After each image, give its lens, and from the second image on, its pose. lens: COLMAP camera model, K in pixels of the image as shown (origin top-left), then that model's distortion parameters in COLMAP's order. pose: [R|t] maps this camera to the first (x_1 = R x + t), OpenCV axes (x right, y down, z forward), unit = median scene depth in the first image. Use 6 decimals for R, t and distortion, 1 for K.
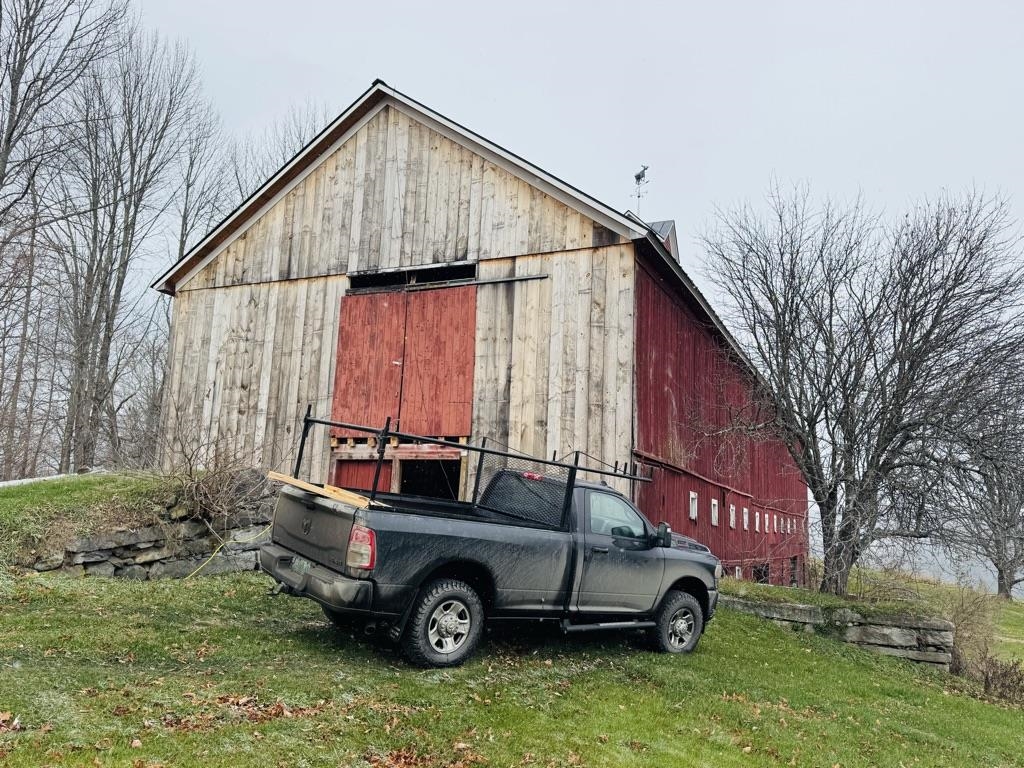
lens RADIAL K [[714.3, 0, 552.8], [0, 714.3, 382.6], [0, 0, 1]] dist [0.001843, -0.001153]
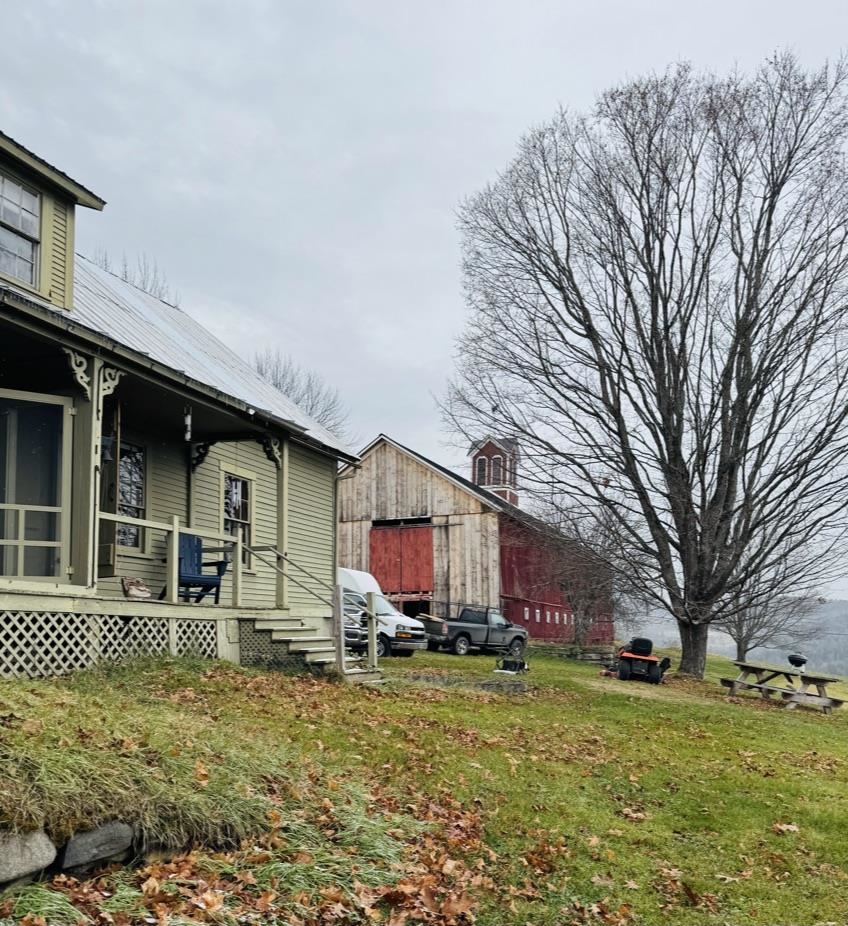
lens RADIAL K [[1186.5, 0, 424.0], [0, 1186.5, 463.0], [0, 0, 1]] dist [-0.008585, 0.008572]
pose [[0.997025, -0.041479, 0.064971, -0.387104], [0.038193, 0.997967, 0.051018, -0.559270], [-0.066956, -0.048385, 0.996582, -2.969005]]
